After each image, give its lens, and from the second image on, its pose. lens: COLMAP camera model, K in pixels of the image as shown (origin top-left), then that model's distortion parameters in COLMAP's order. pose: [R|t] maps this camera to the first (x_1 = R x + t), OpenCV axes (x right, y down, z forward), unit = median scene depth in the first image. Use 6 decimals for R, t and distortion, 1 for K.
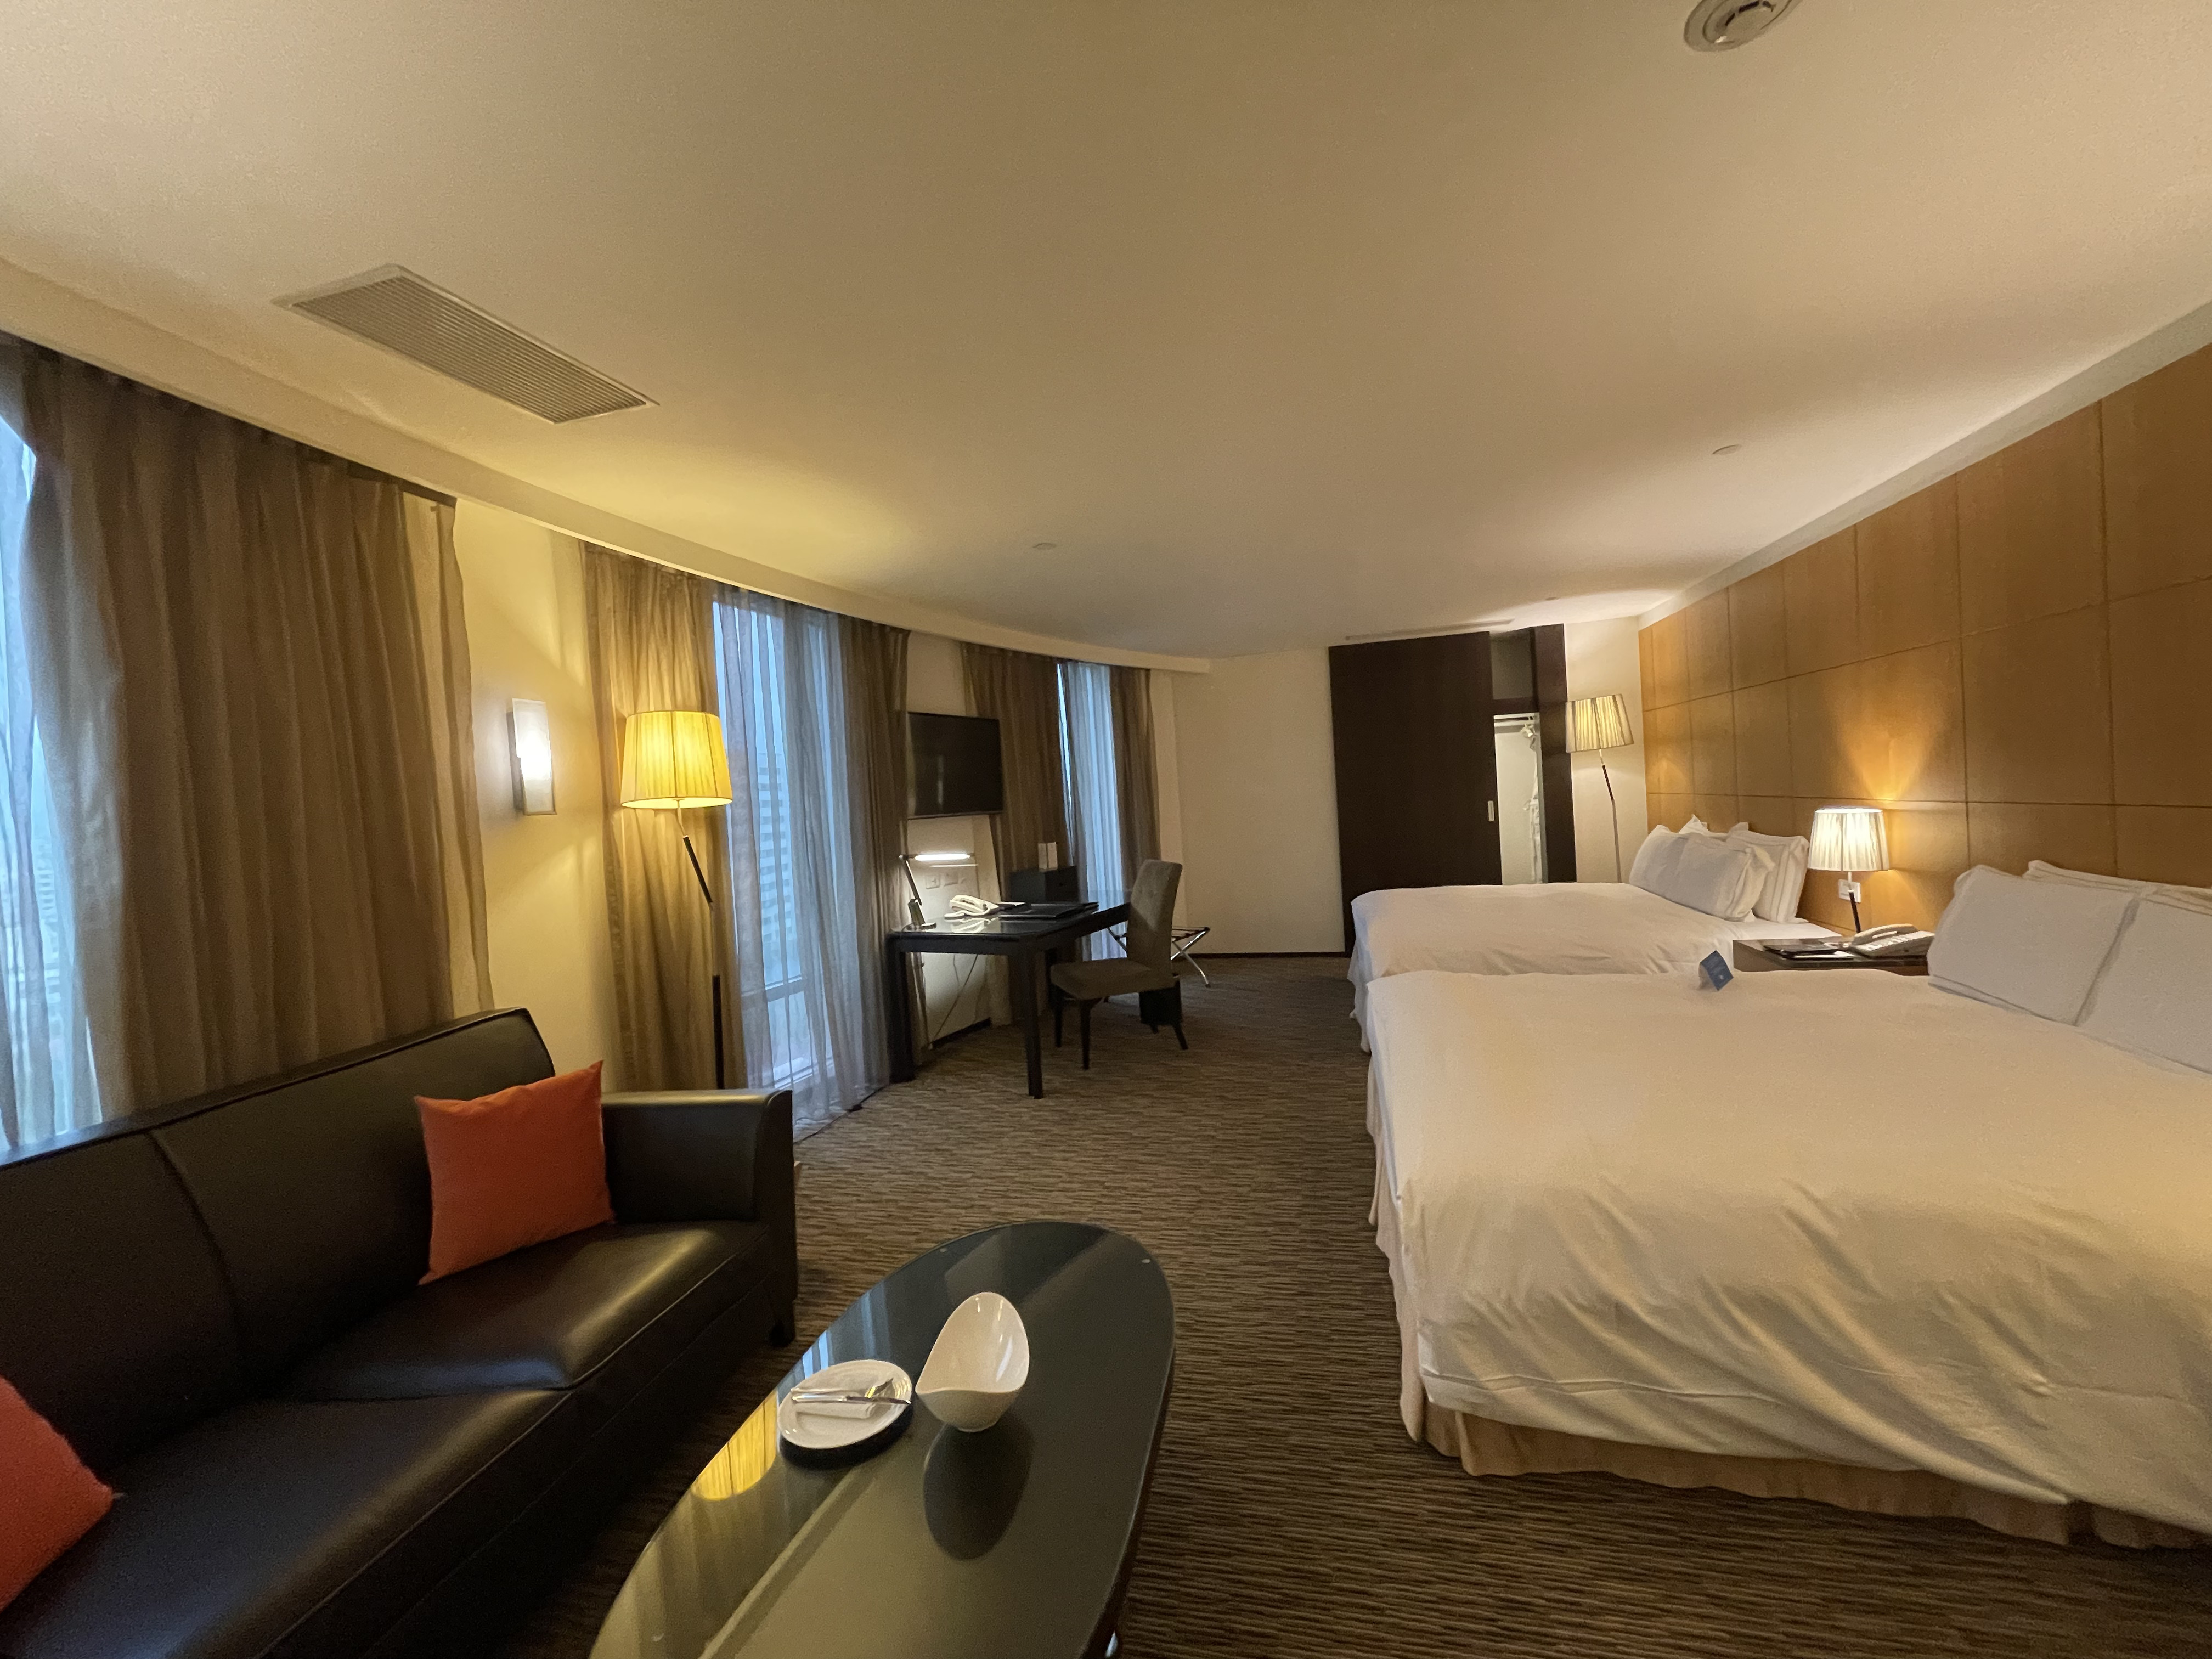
lens RADIAL K [[898.0, 0, 1106.0], [0, 898.0, 829.5], [0, 0, 1]] dist [-0.006416, -0.000218]
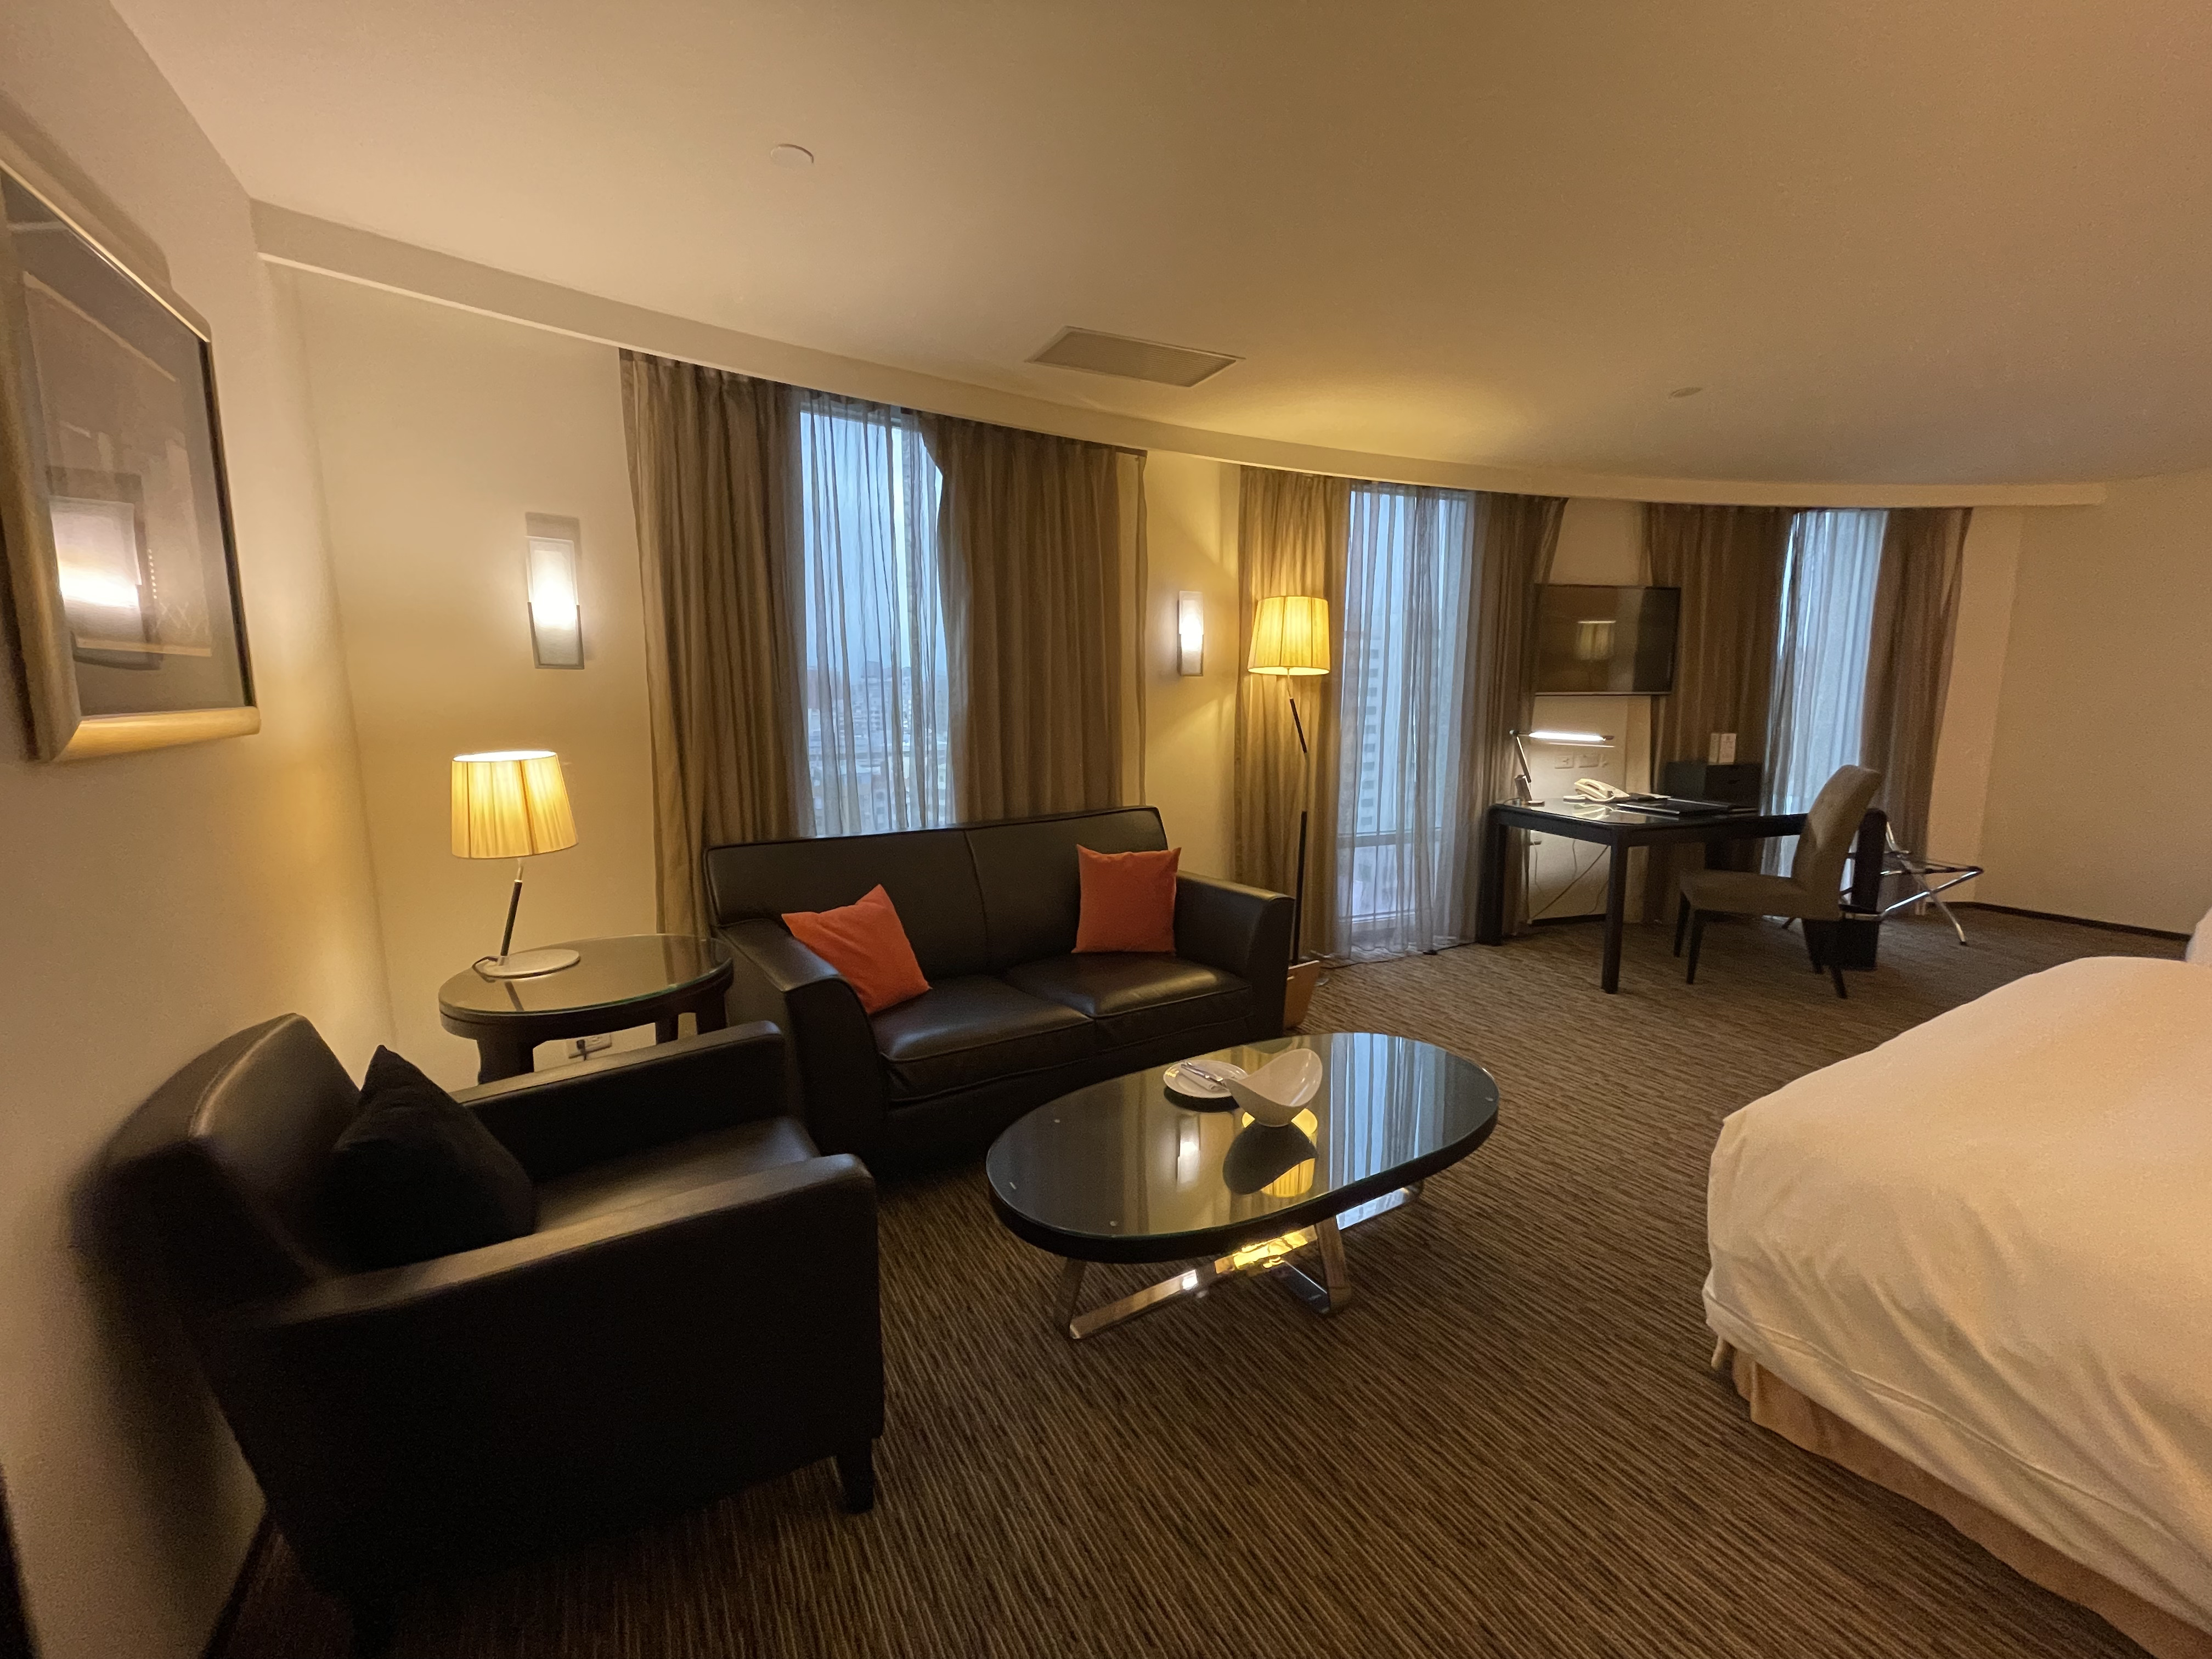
lens RADIAL K [[898.0, 0, 1106.0], [0, 898.0, 829.5], [0, 0, 1]] dist [-0.006416, -0.000218]
pose [[0.677329, 0.164831, -0.716977, 0.283589], [-0.058629, 0.983571, 0.170734, -0.010720], [0.733340, -0.073608, 0.675865, -0.055423]]
